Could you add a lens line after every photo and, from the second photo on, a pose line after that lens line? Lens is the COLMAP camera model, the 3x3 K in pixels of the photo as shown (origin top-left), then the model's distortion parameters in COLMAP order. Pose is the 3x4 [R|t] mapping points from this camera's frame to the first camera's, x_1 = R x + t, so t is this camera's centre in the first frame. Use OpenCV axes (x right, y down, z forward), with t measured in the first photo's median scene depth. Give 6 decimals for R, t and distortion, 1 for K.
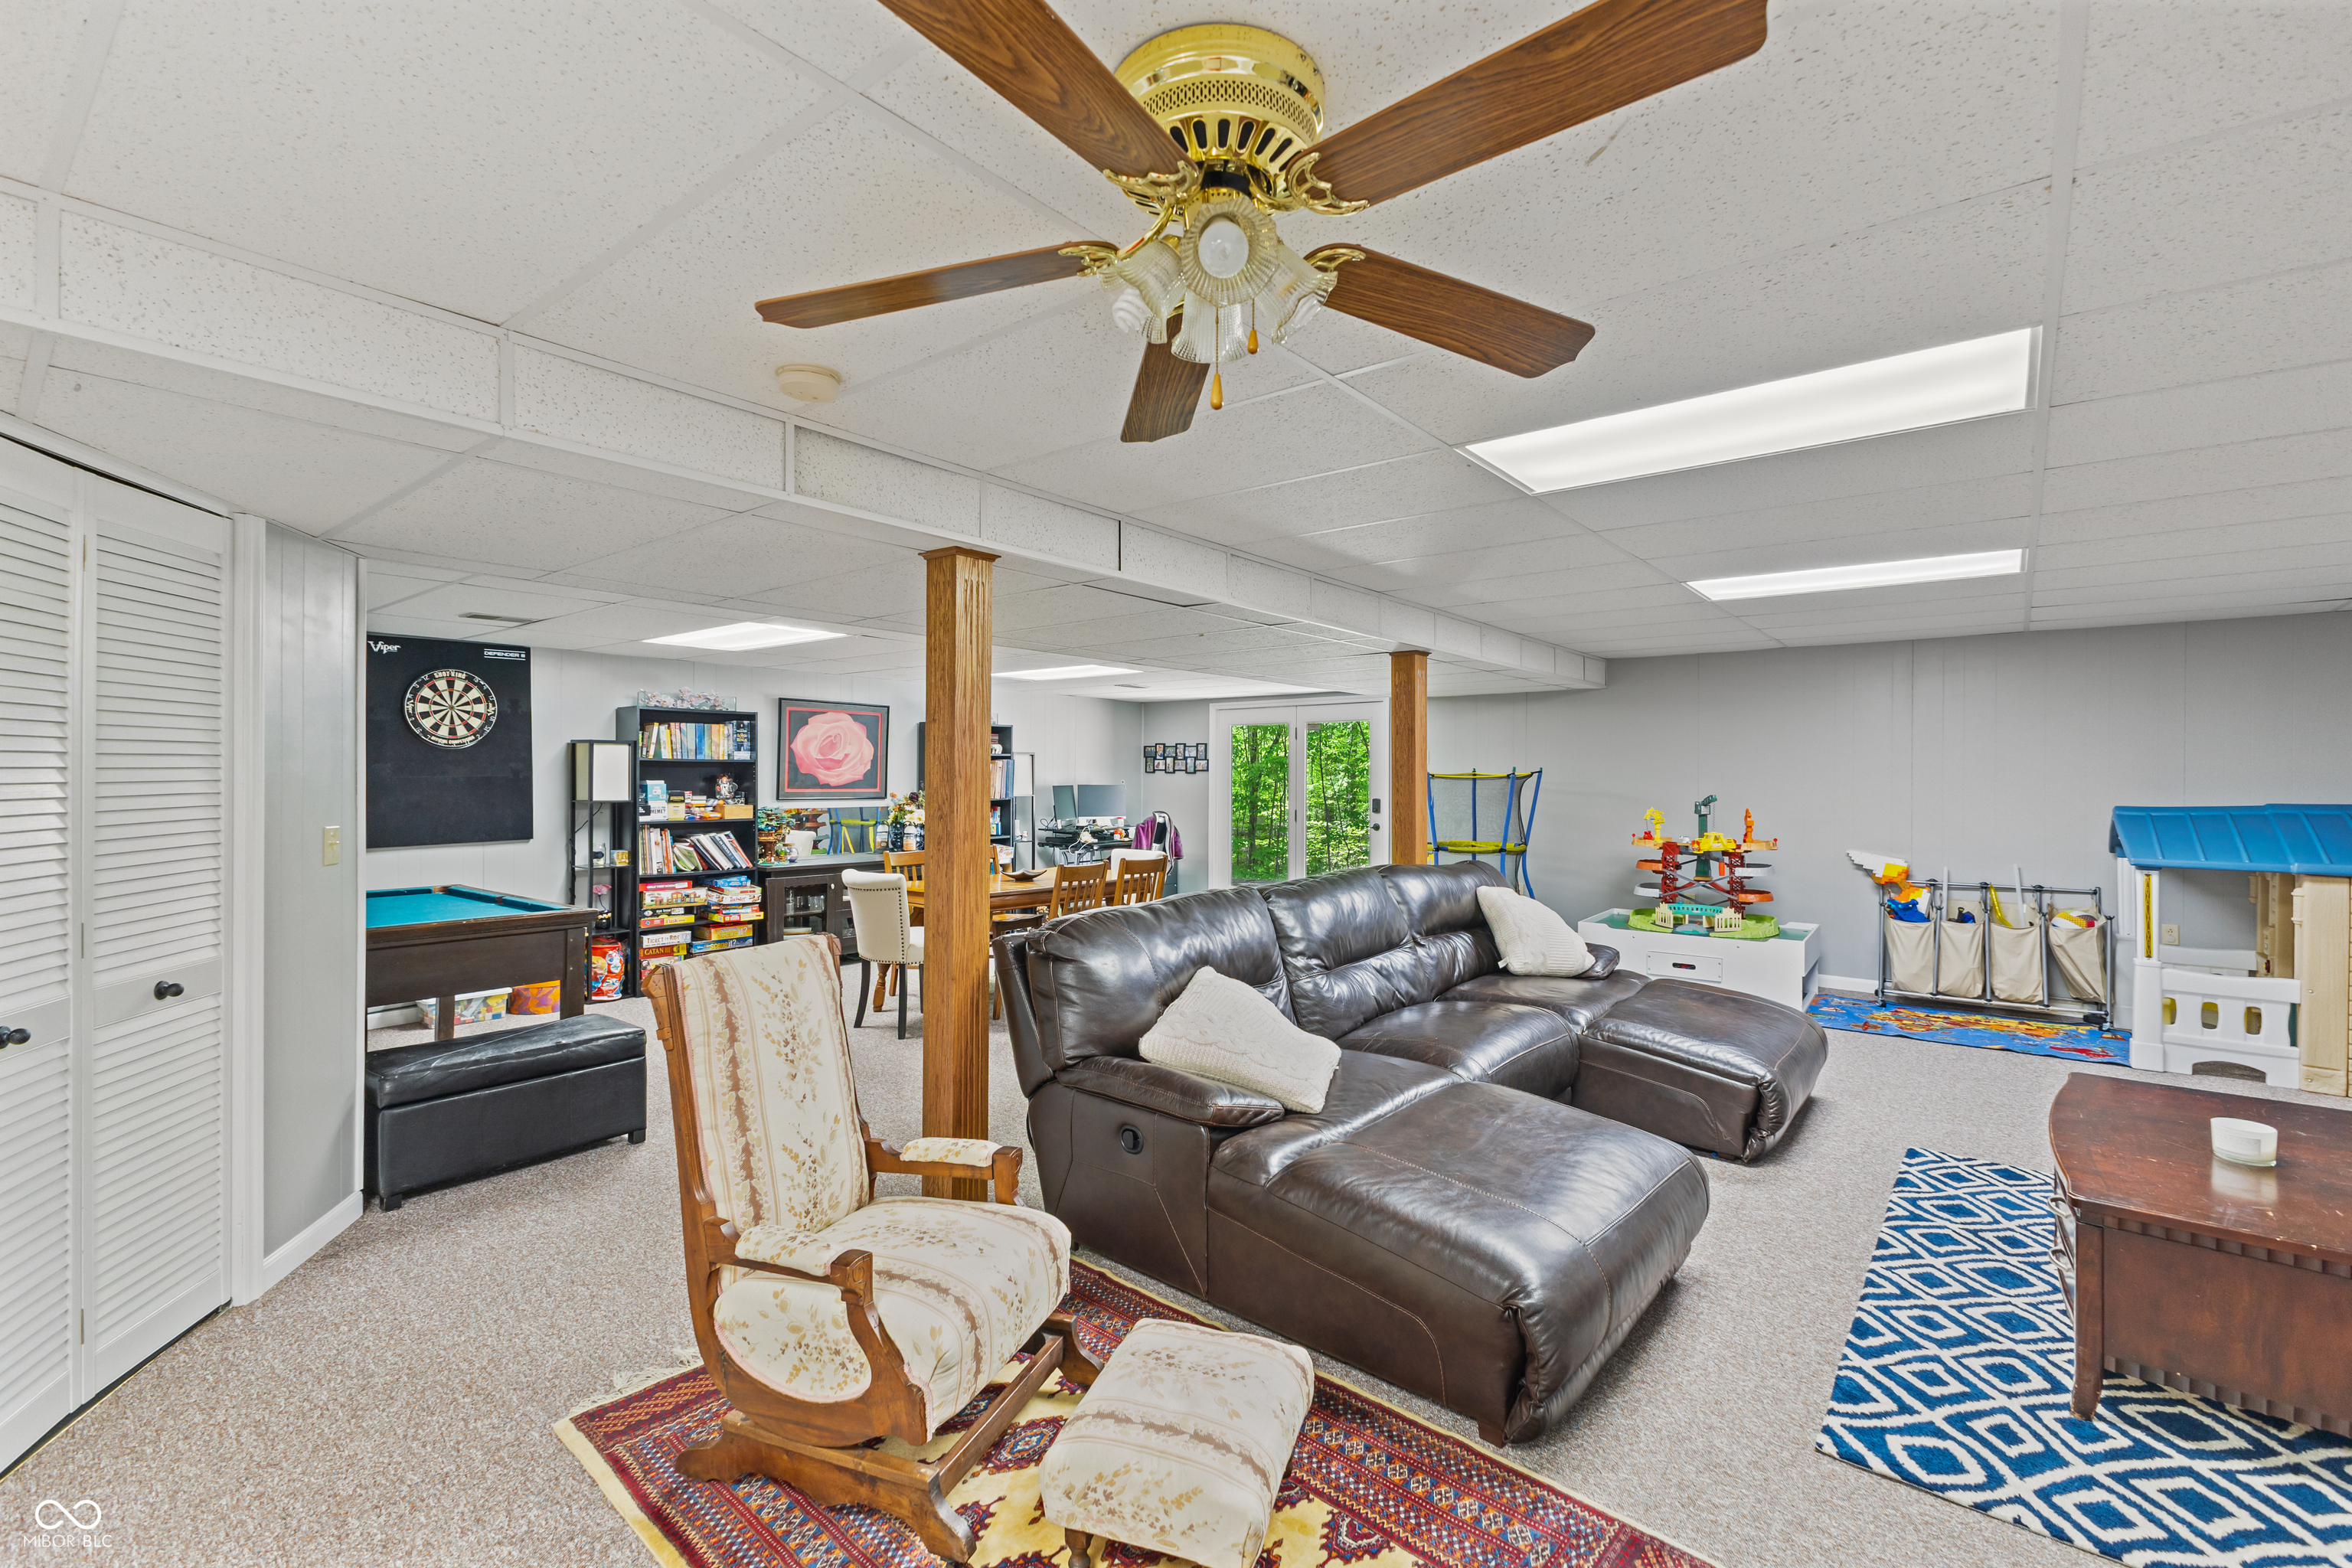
lens RADIAL K [[1031.0, 0, 1183.4], [0, 1031.0, 771.2], [0, 0, 1]] dist [0.001118, 0.000285]
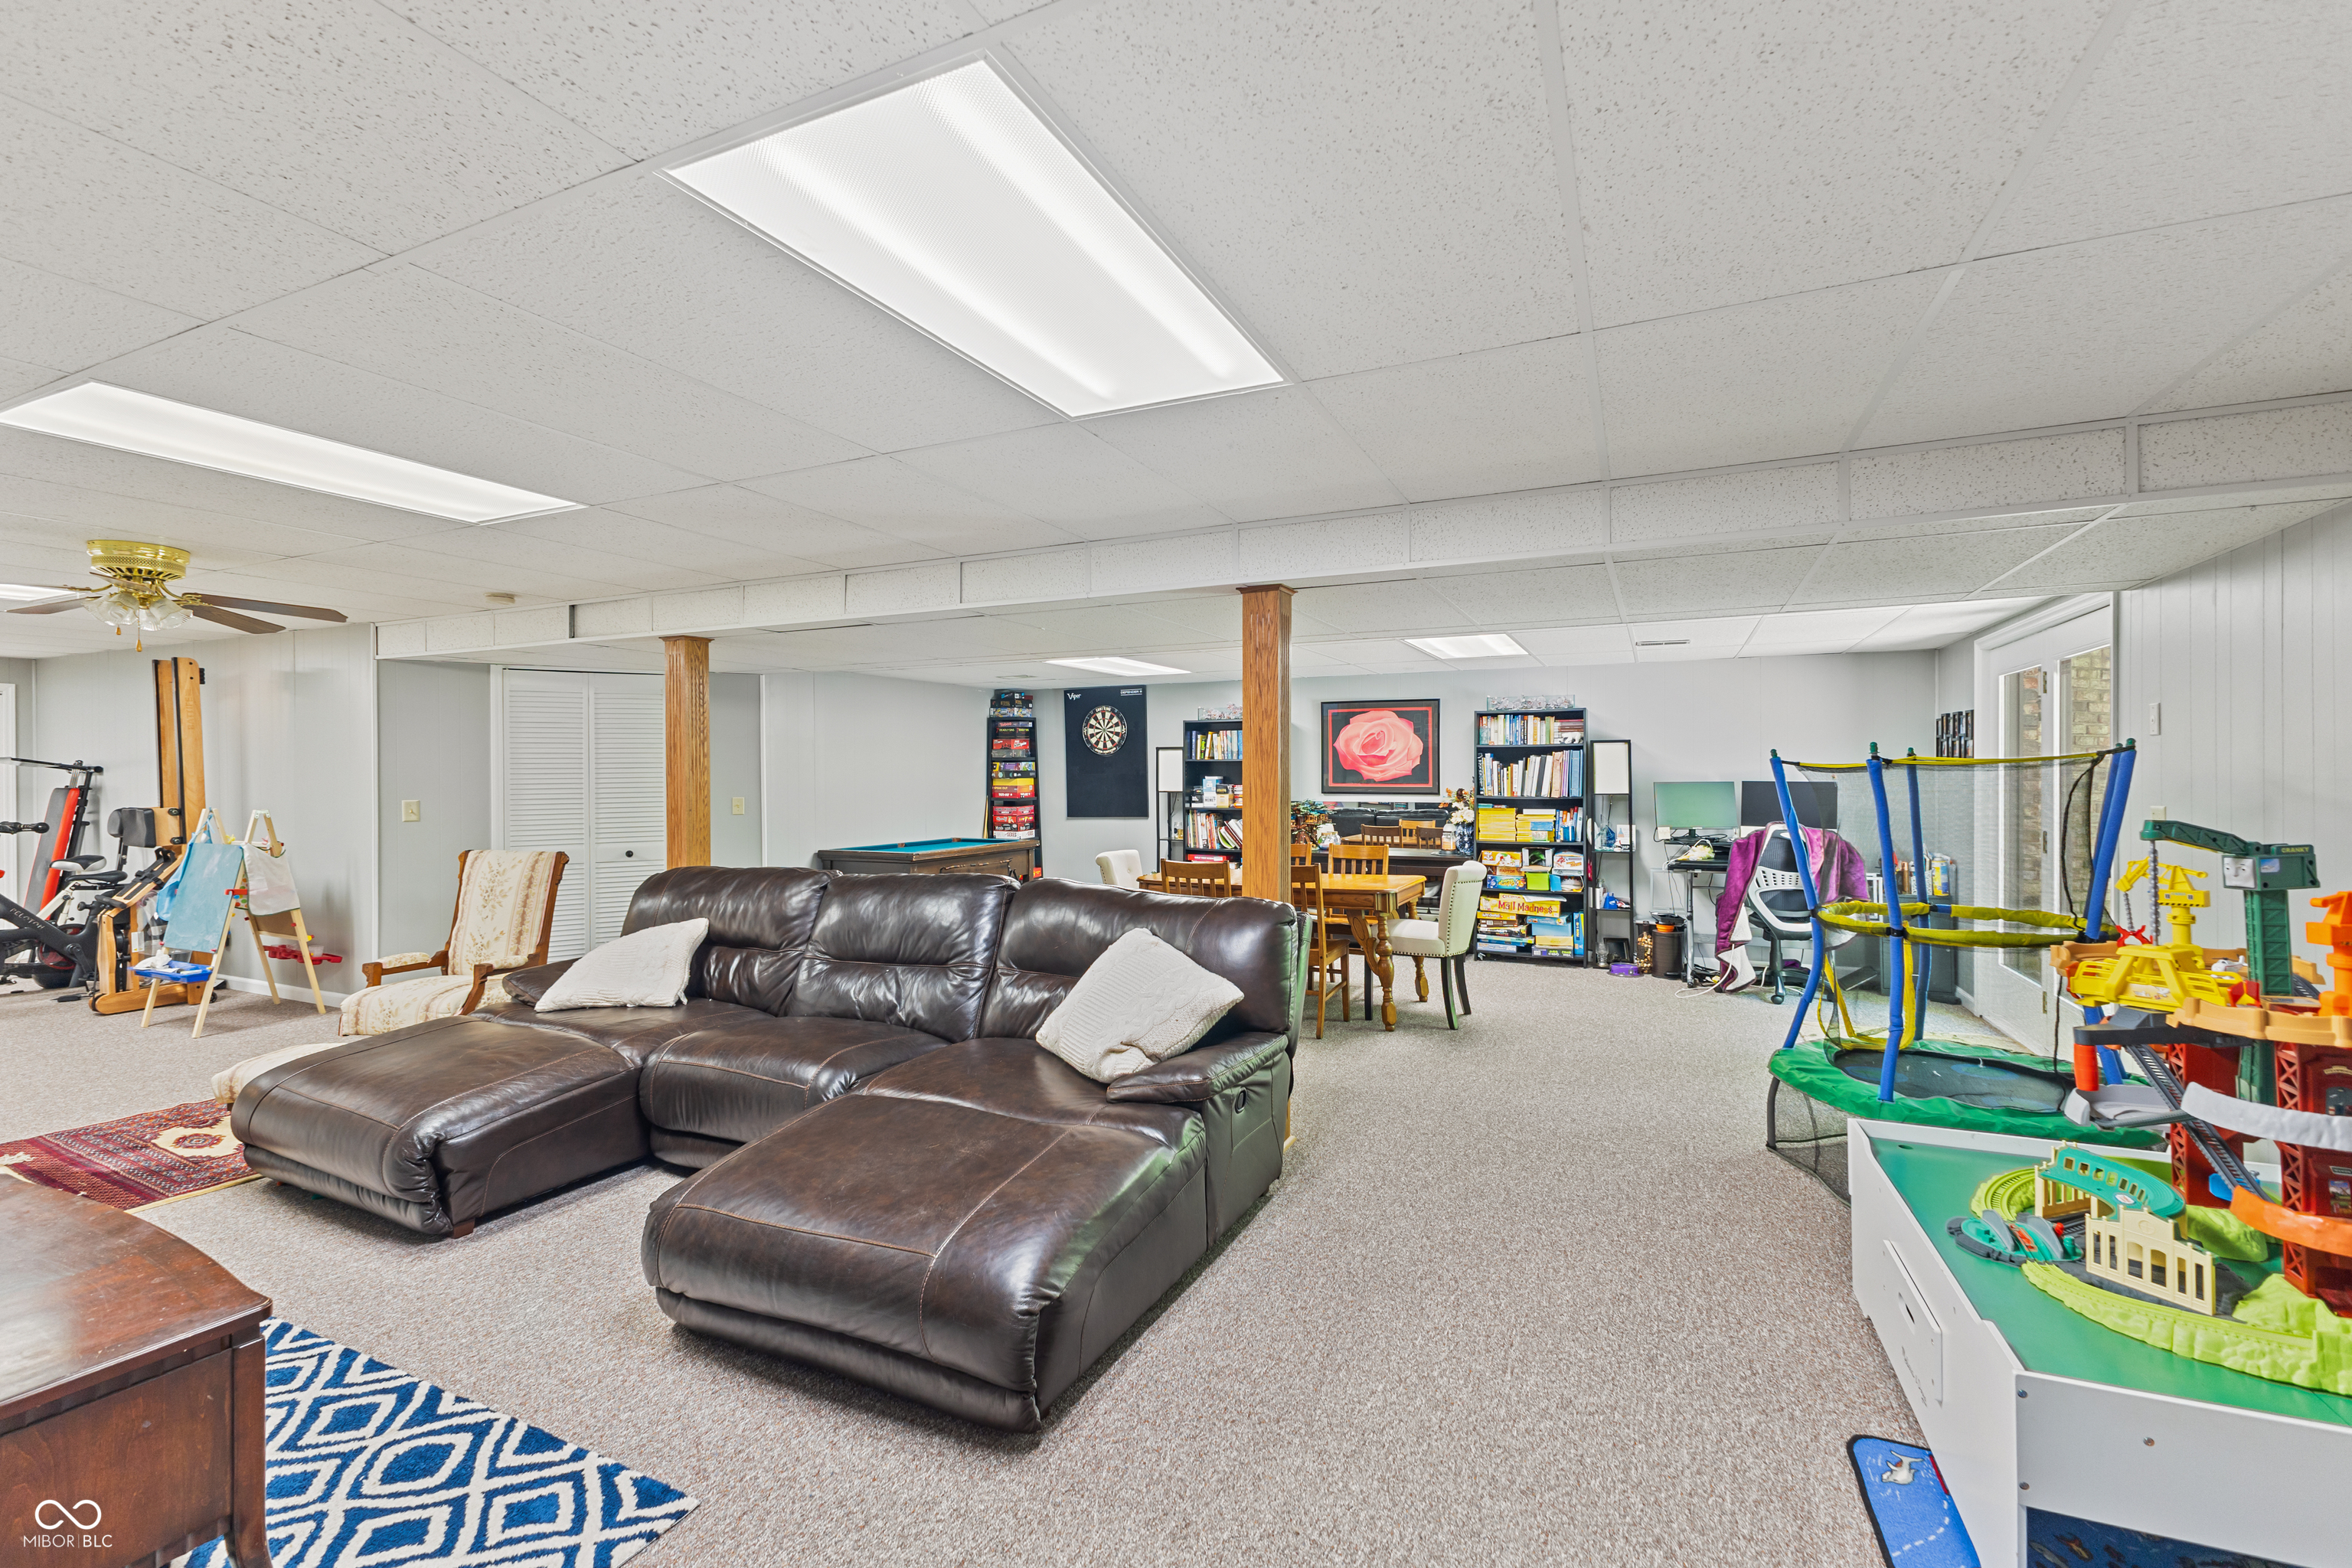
lens RADIAL K [[1031.0, 0, 1183.4], [0, 1031.0, 771.2], [0, 0, 1]] dist [0.001118, 0.000285]
pose [[0.235449, -0.002116, -0.971884, 0.788880], [0.012165, 0.999926, 0.000770, 0.001165], [0.971811, -0.012004, 0.235457, 0.700156]]
